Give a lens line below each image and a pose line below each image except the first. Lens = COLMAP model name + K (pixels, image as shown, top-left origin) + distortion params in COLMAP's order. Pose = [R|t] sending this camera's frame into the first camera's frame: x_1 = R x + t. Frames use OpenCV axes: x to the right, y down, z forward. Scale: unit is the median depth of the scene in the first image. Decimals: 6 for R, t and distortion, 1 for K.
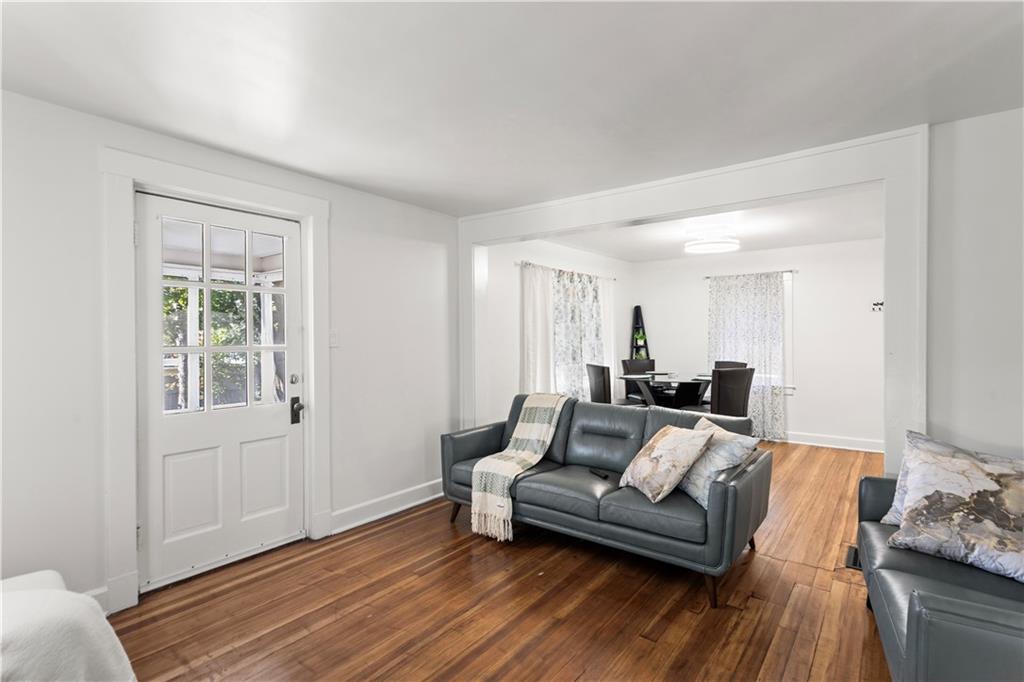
lens RADIAL K [[491.0, 0, 509.4], [0, 491.0, 339.8], [0, 0, 1]] dist [0.004161, 0.000805]
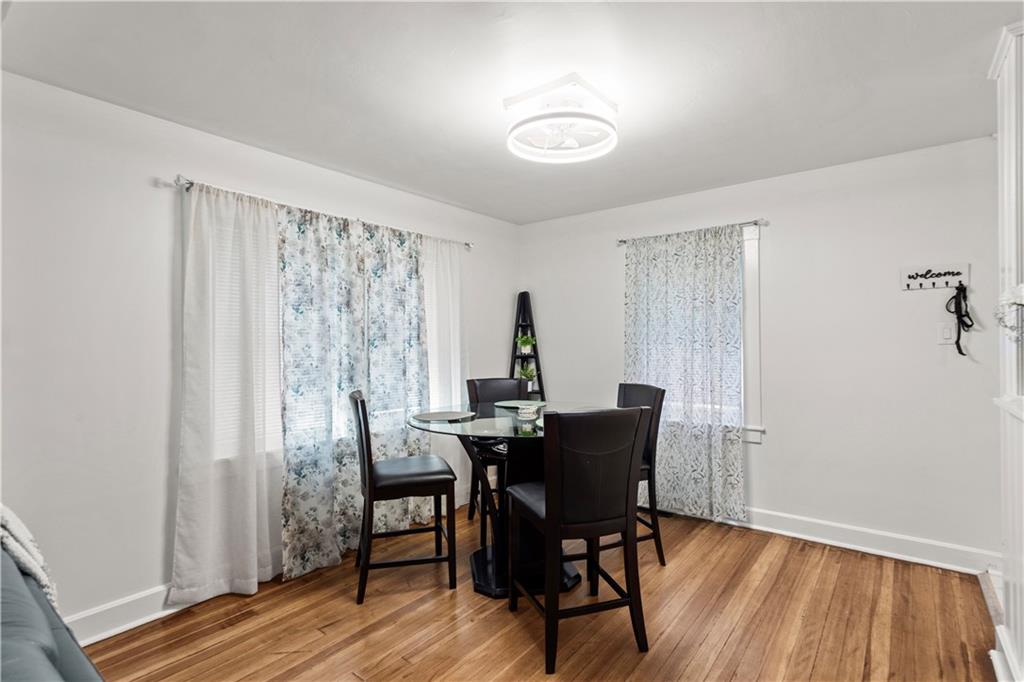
lens RADIAL K [[491.0, 0, 506.7], [0, 491.0, 343.5], [0, 0, 1]] dist [0.004161, 0.000805]
pose [[0.999994, -0.001195, -0.003395, 0.290227], [0.001161, 0.999950, -0.009977, 0.004058], [0.003407, 0.009973, 0.999944, 0.439344]]
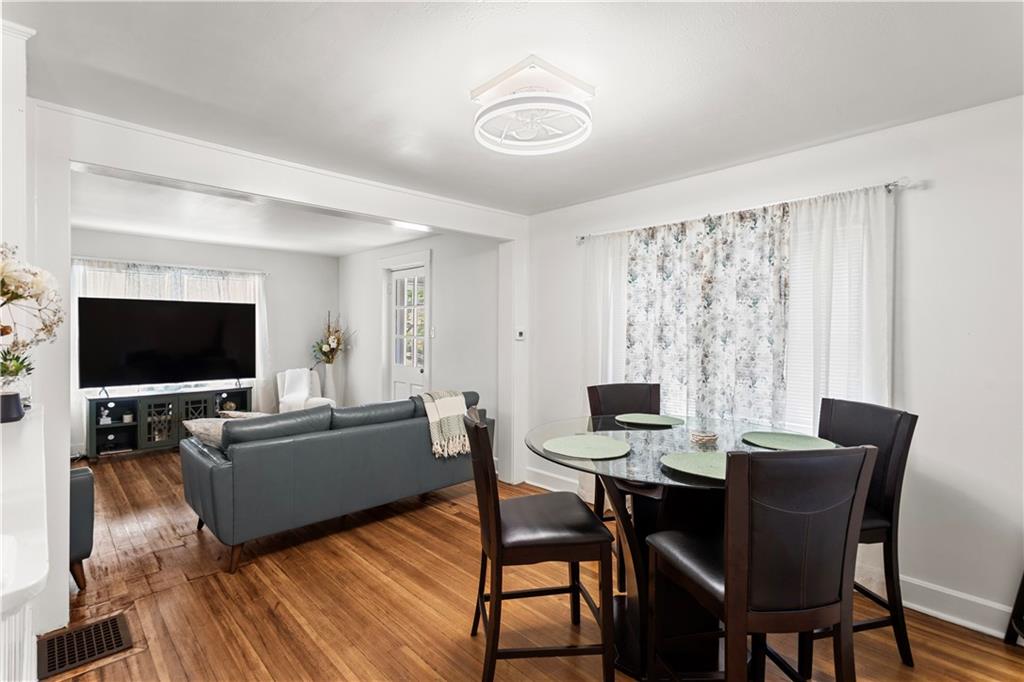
lens RADIAL K [[491.0, 0, 521.9], [0, 491.0, 333.0], [0, 0, 1]] dist [0.004161, 0.000805]
pose [[-0.138692, 0.017654, -0.990178, 0.672457], [-0.007695, 0.999792, 0.018903, -0.019501], [0.990306, 0.010241, -0.138527, 0.848977]]
